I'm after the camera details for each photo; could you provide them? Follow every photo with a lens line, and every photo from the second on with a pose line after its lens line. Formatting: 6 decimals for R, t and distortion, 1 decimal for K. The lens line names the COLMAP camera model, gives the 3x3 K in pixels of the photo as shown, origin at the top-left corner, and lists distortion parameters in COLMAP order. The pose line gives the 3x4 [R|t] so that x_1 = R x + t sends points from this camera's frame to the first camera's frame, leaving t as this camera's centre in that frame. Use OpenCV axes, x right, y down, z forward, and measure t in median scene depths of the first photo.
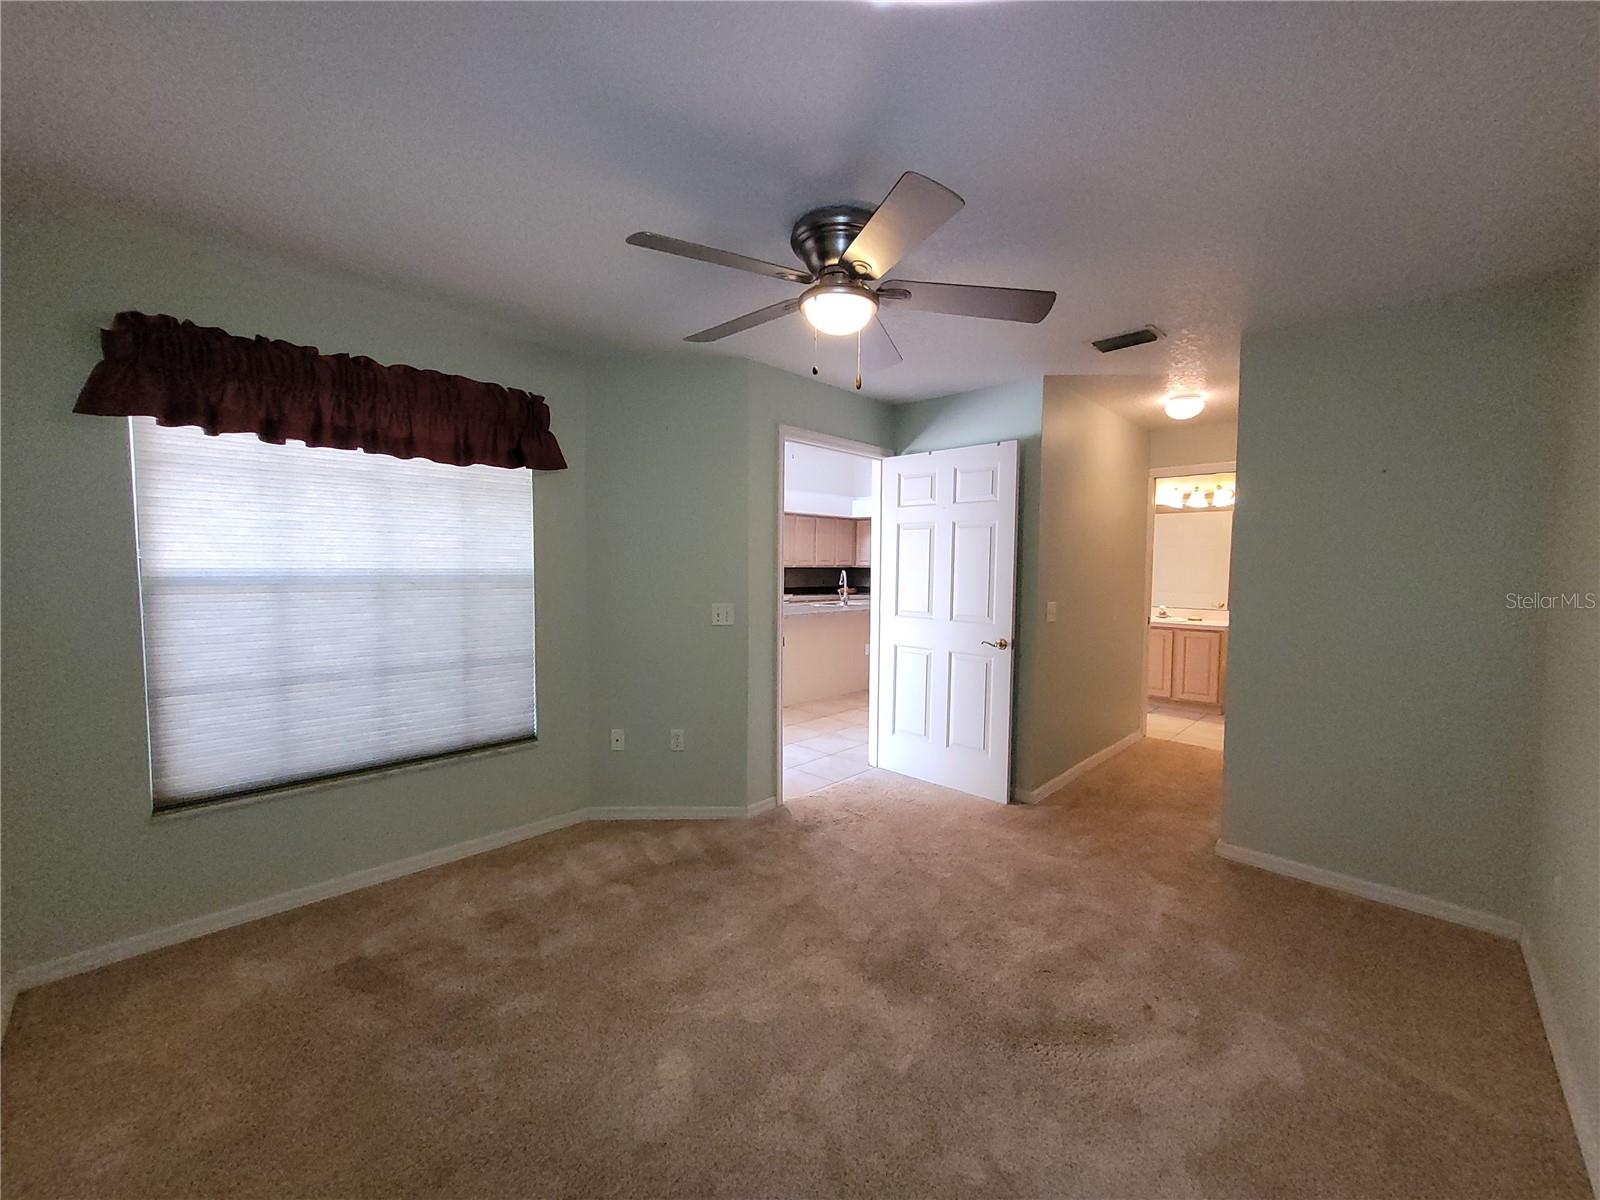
lens RADIAL K [[631.3, 0, 799.5], [0, 631.3, 598.1], [0, 0, 1]] dist [0.001943, 0.000578]
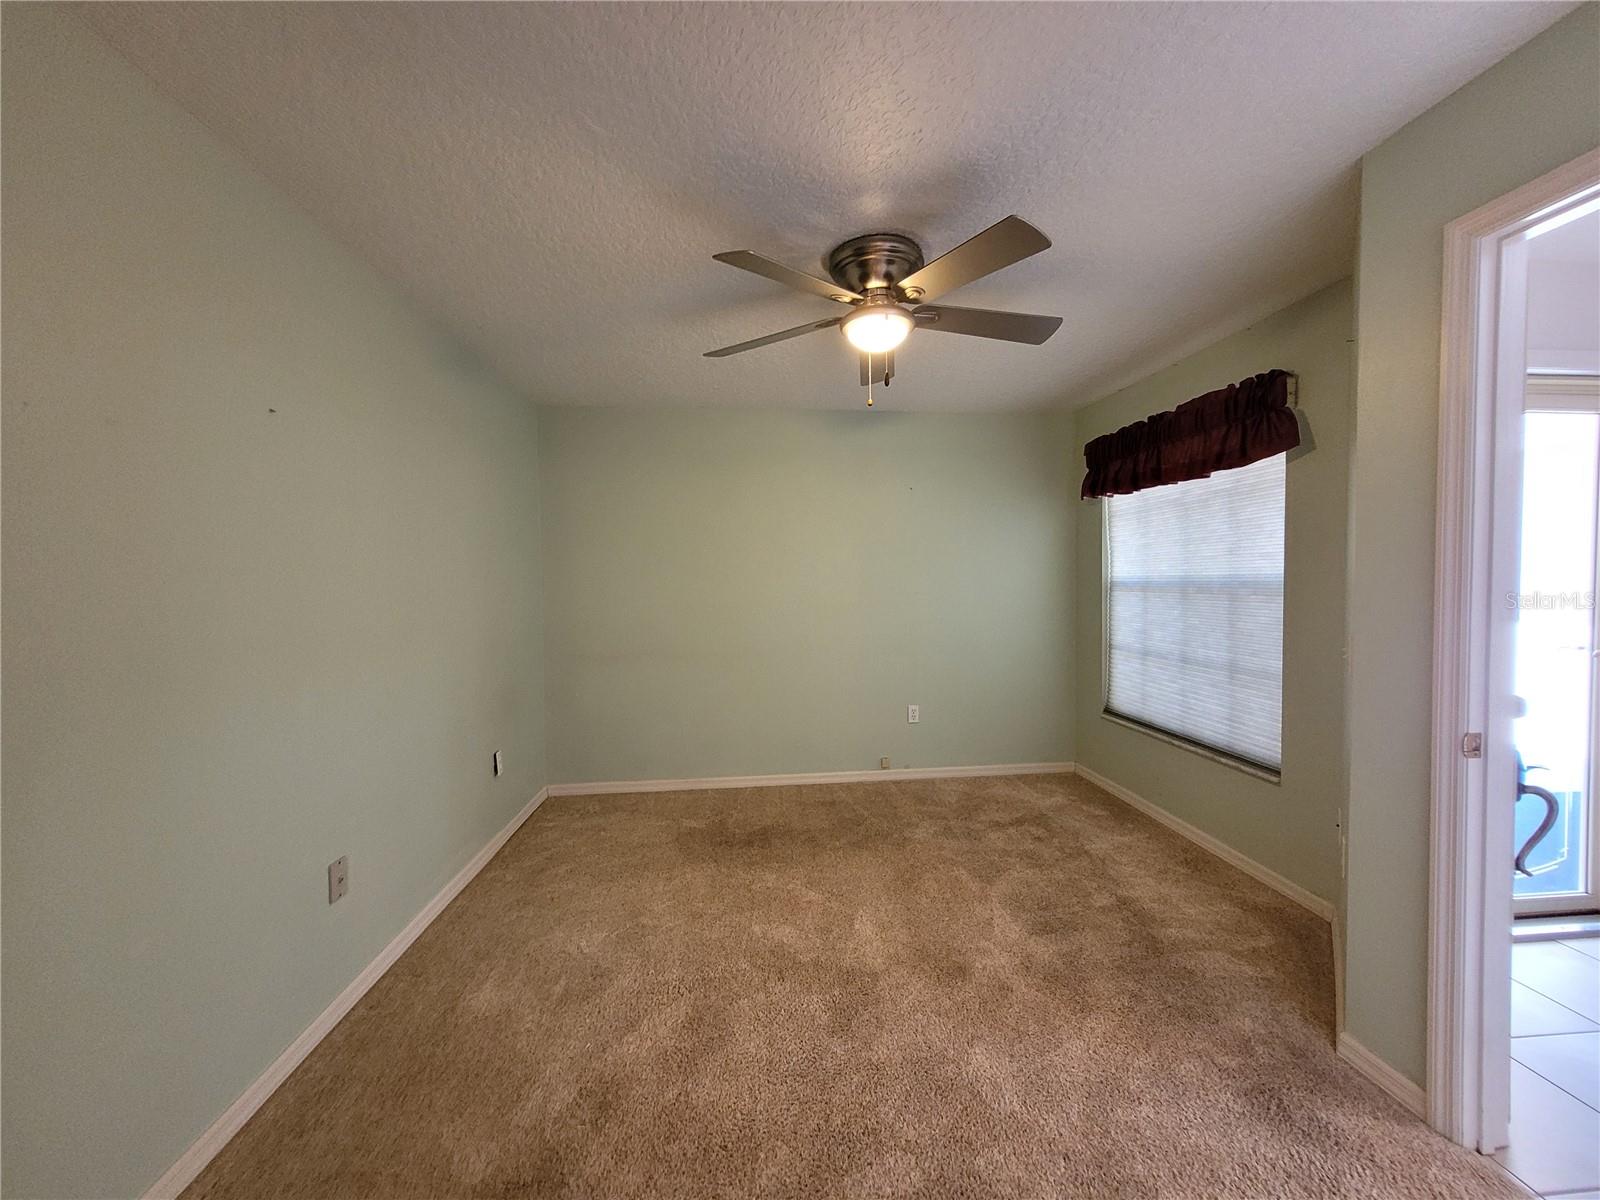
lens RADIAL K [[631.3, 0, 806.4], [0, 631.3, 601.6], [0, 0, 1]] dist [0.001943, 0.000578]
pose [[-0.641294, 0.036263, -0.766438, 0.734278], [-0.019570, 0.997785, 0.063583, -0.058696], [0.767046, 0.055774, -0.639163, 1.218086]]
